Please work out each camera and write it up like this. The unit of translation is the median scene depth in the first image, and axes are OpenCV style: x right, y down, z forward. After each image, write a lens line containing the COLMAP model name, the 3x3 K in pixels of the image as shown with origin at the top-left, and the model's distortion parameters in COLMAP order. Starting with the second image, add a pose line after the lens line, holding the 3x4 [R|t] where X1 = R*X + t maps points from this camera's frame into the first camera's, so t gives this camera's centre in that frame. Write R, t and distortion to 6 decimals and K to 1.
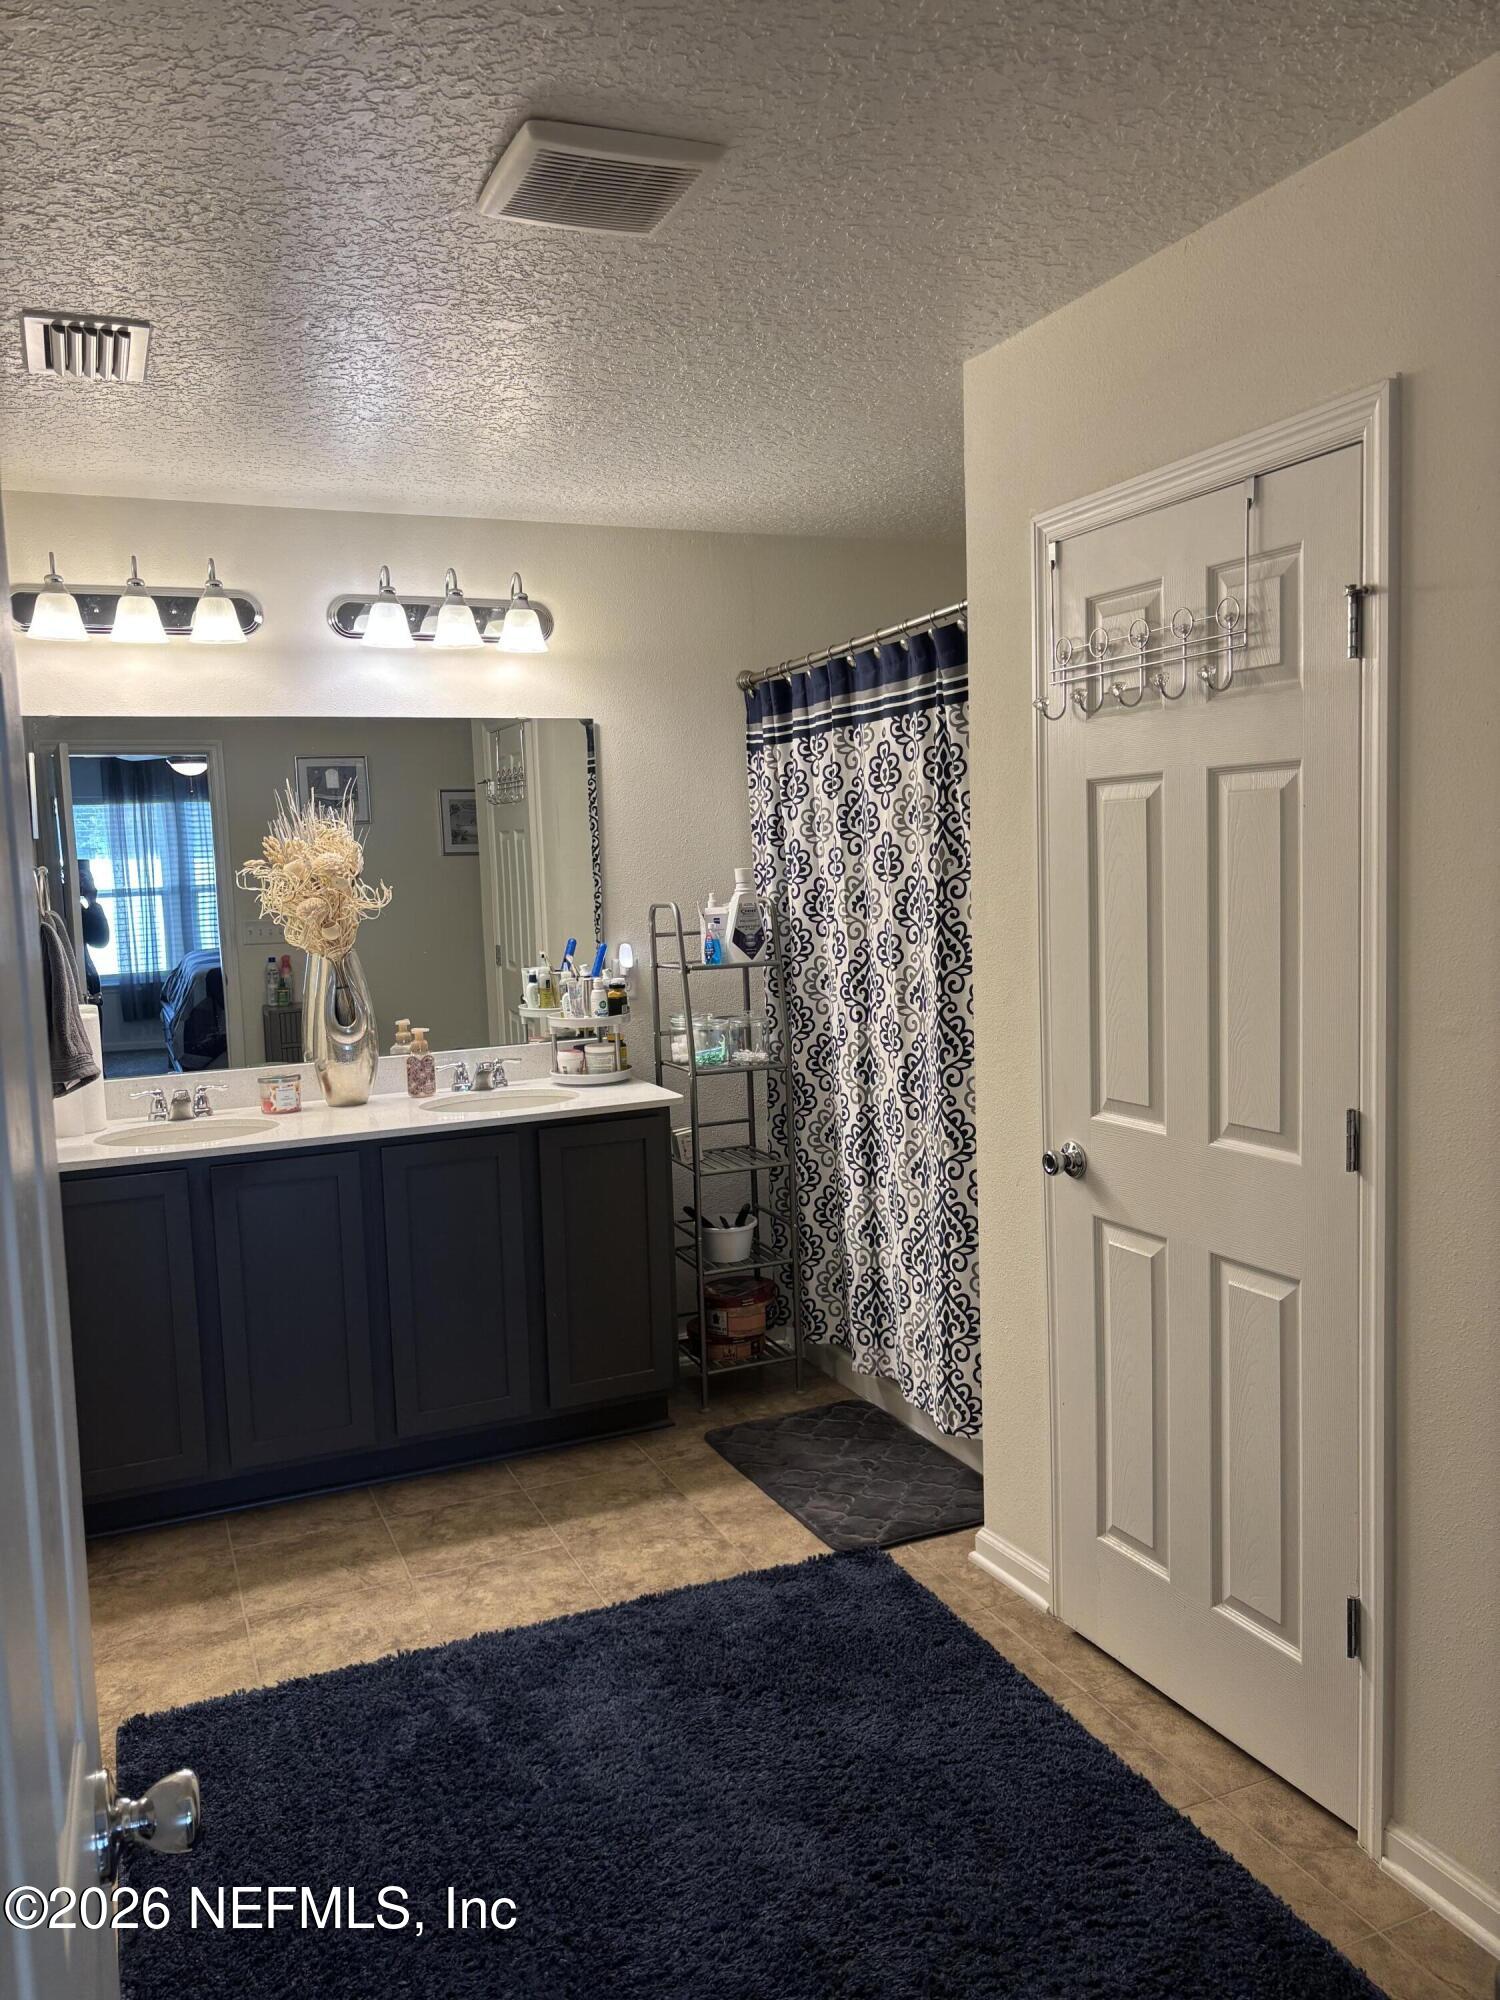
lens RADIAL K [[1538.5, 0, 750.0], [0, 1538.5, 1000.0], [0, 0, 1]] dist [0.046593, -0.007023]
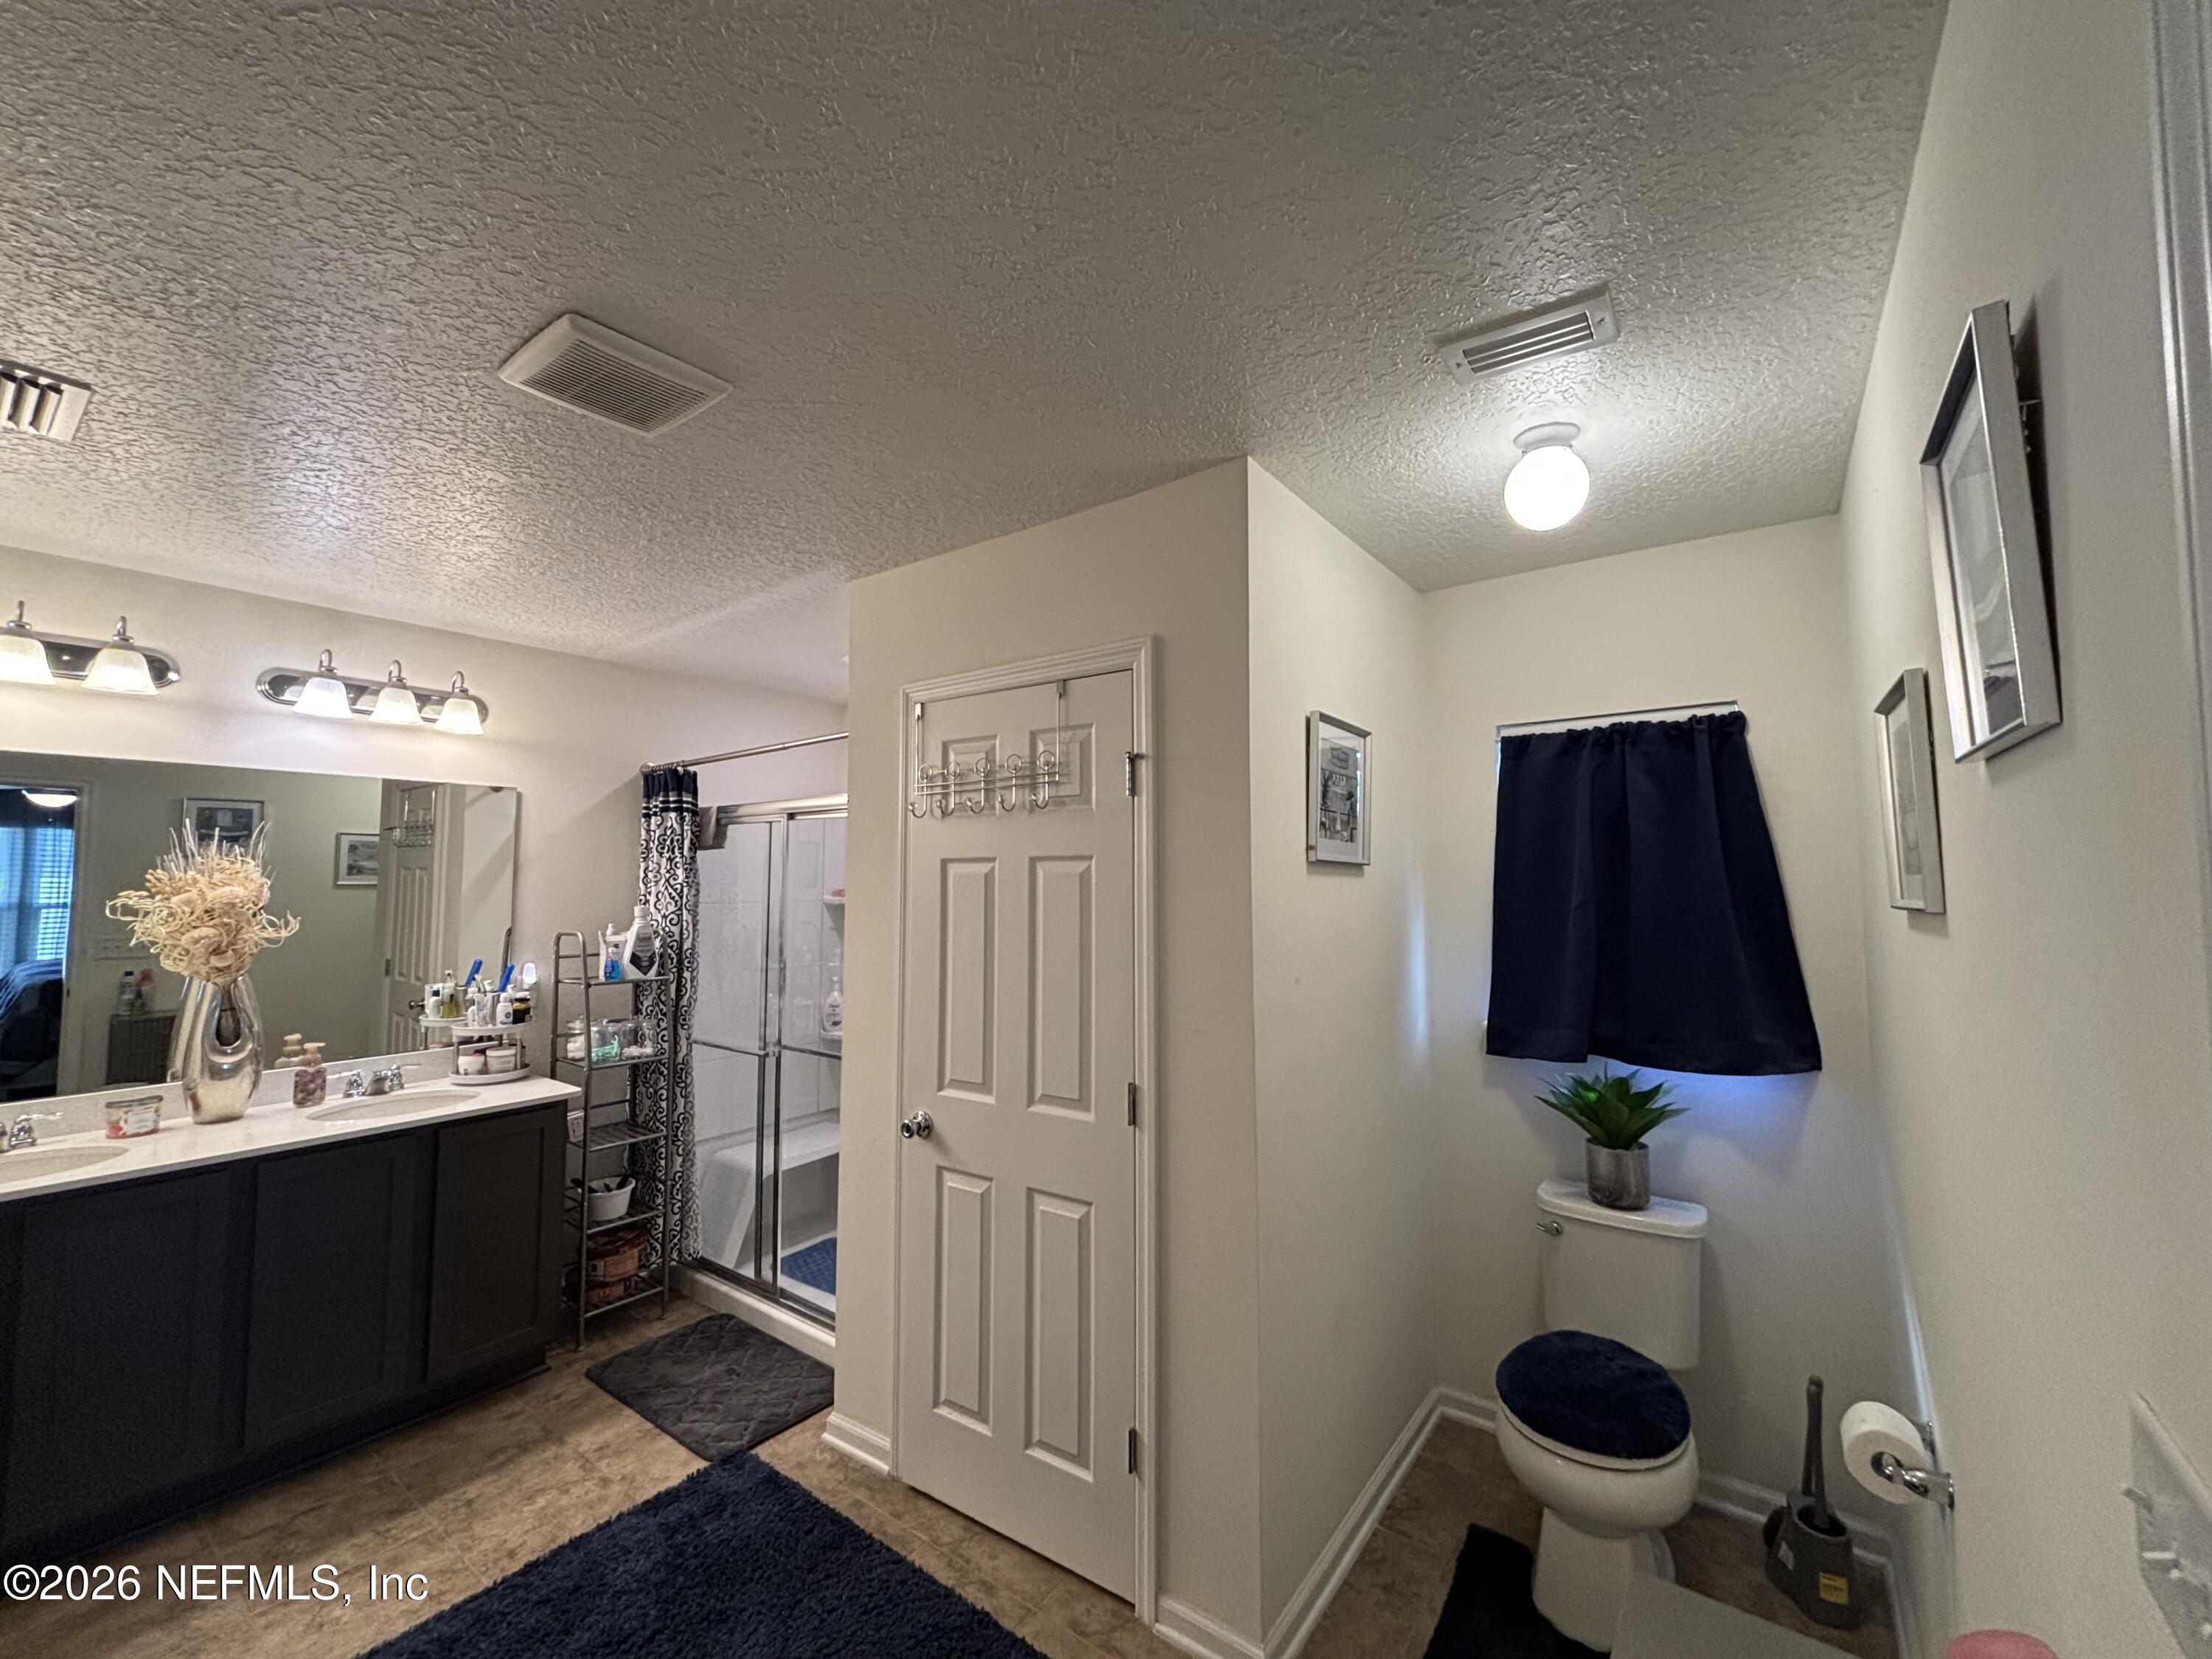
lens RADIAL K [[899.8, 0, 1106.0], [0, 899.8, 829.5], [0, 0, 1]] dist [0.002930, 0.001114]
pose [[0.864887, 0.064757, 0.497773, -0.063715], [0.017904, 0.987033, -0.159515, -0.025277], [-0.501648, 0.146875, 0.852512, 0.148853]]
